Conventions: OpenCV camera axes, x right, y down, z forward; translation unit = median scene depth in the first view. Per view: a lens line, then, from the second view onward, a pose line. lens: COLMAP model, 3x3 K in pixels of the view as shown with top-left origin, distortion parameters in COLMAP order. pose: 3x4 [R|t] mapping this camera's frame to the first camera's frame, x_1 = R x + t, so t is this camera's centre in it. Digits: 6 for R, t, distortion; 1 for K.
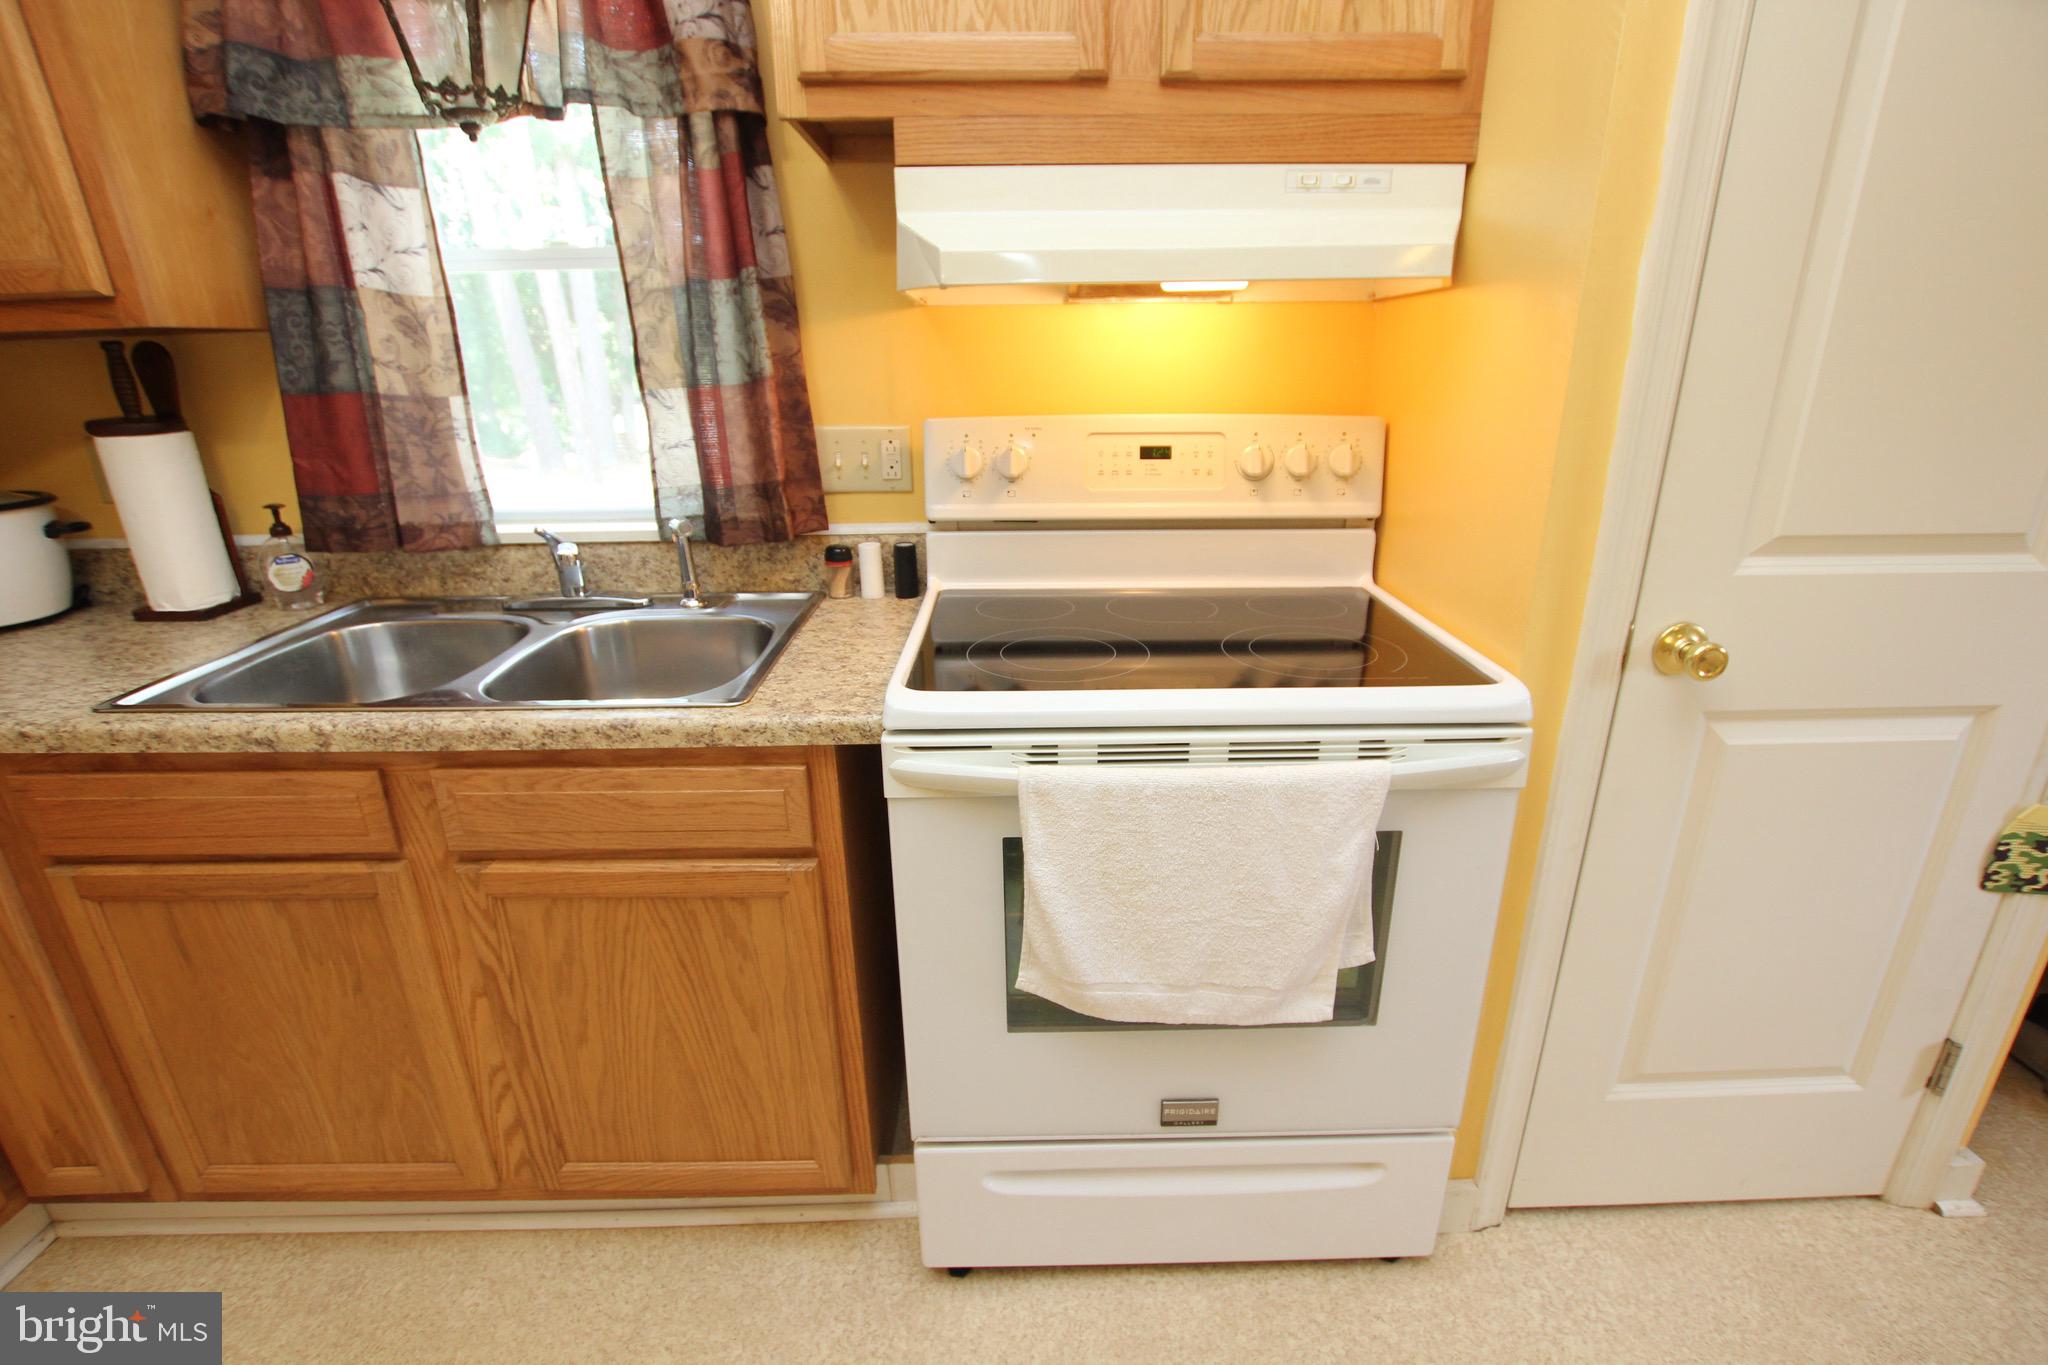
lens RADIAL K [[941.2, 0, 1026.1], [0, 941.2, 686.0], [0, 0, 1]] dist [-0.018256, 0.003137]
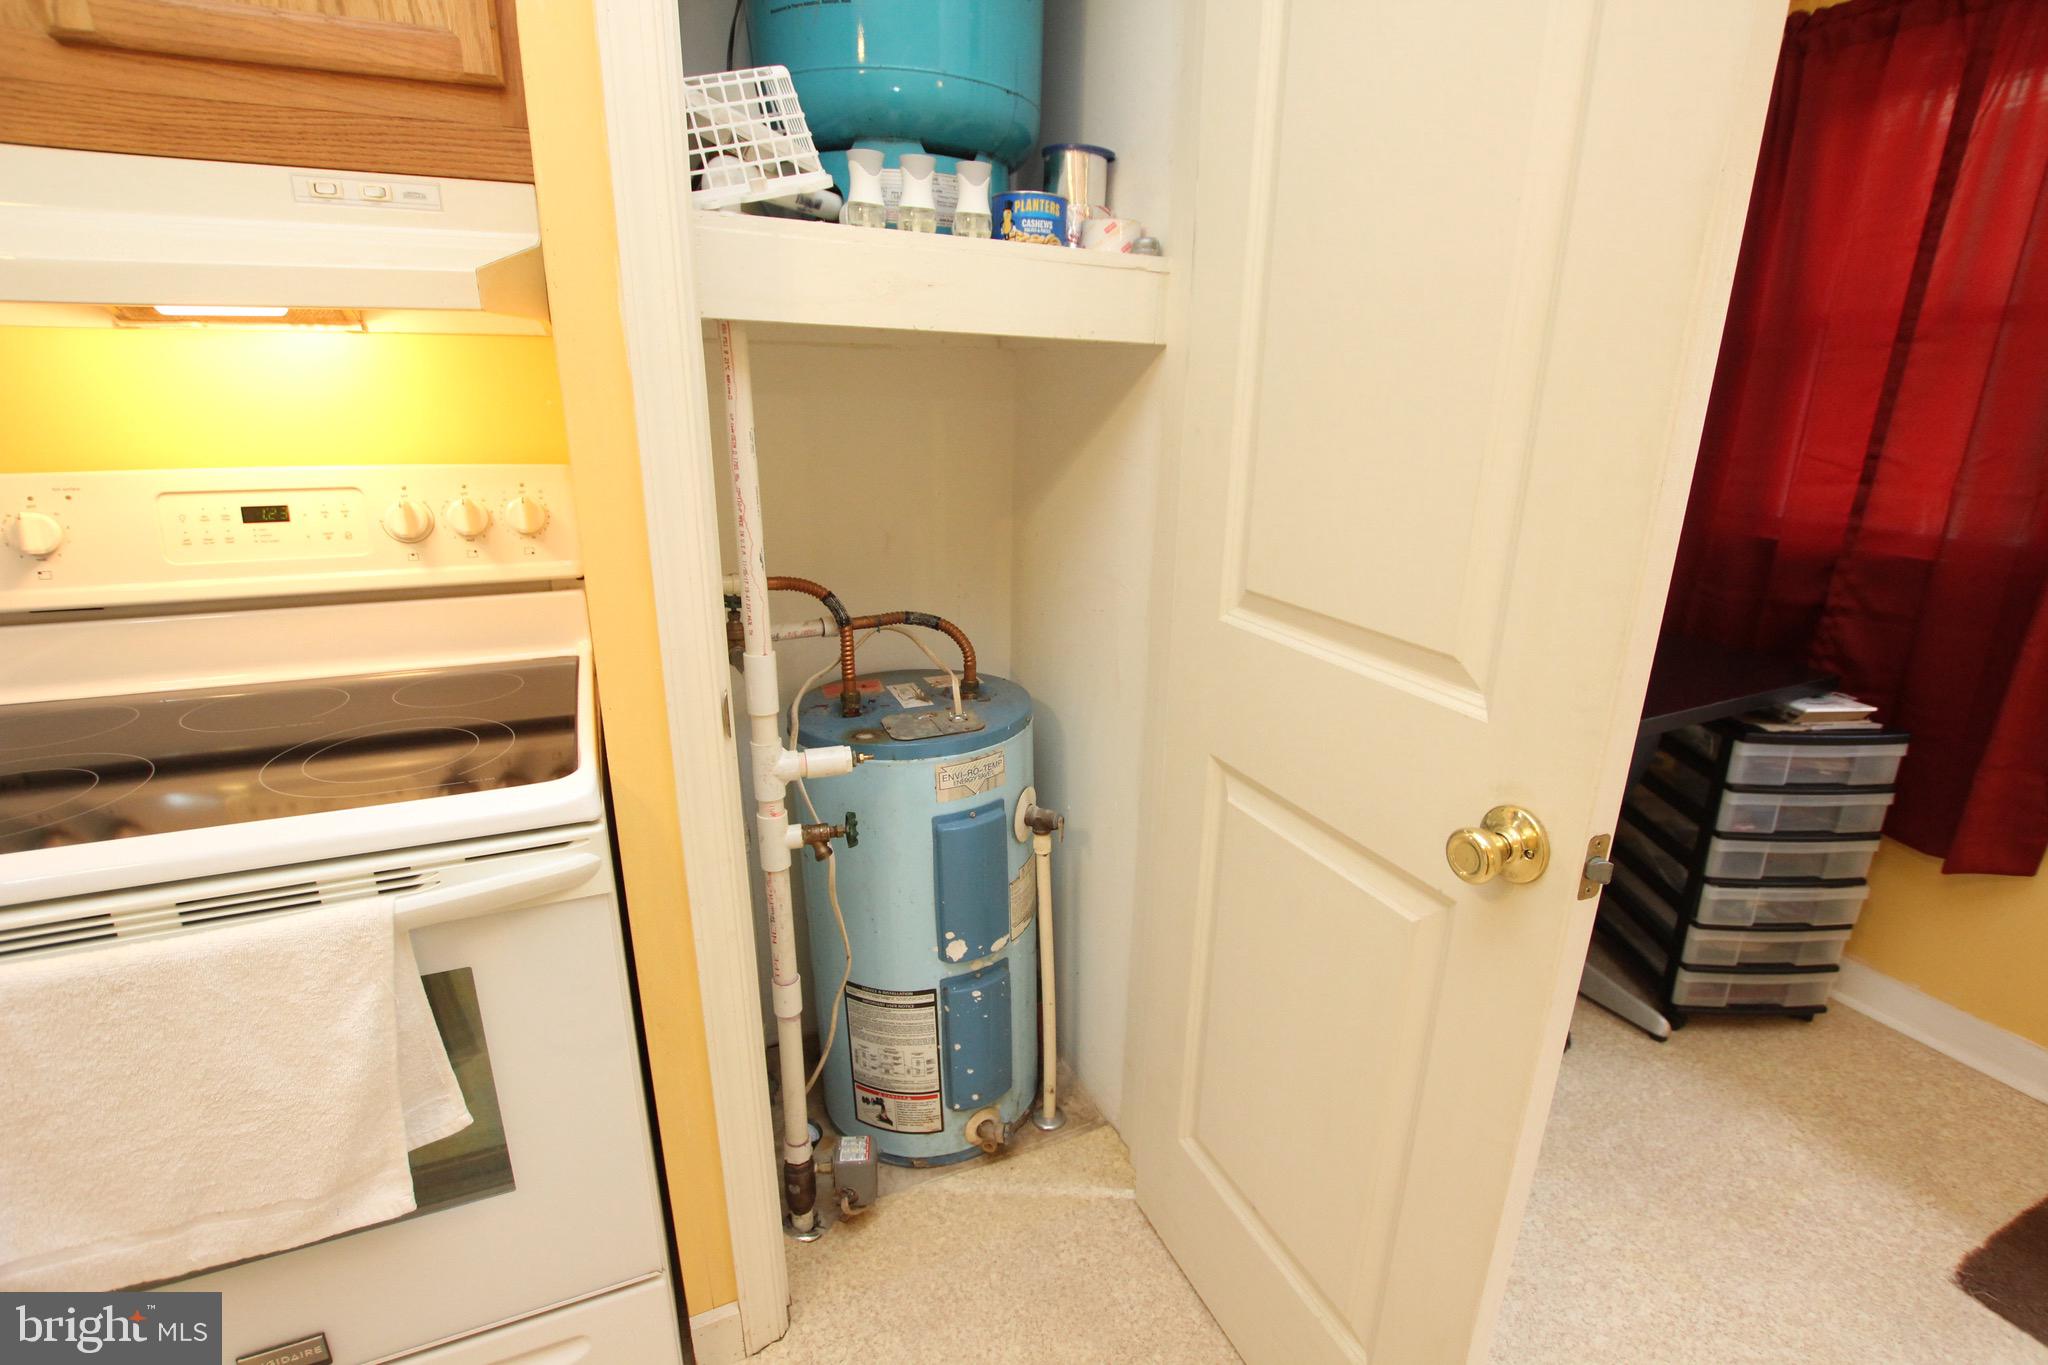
lens RADIAL K [[941.2, 0, 1032.5], [0, 941.2, 683.7], [0, 0, 1]] dist [-0.018256, 0.003137]
pose [[0.924745, -0.098121, 0.367722, 0.558331], [0.108623, 0.994051, -0.007919, -0.033092], [-0.364757, 0.047266, 0.929902, 0.031609]]
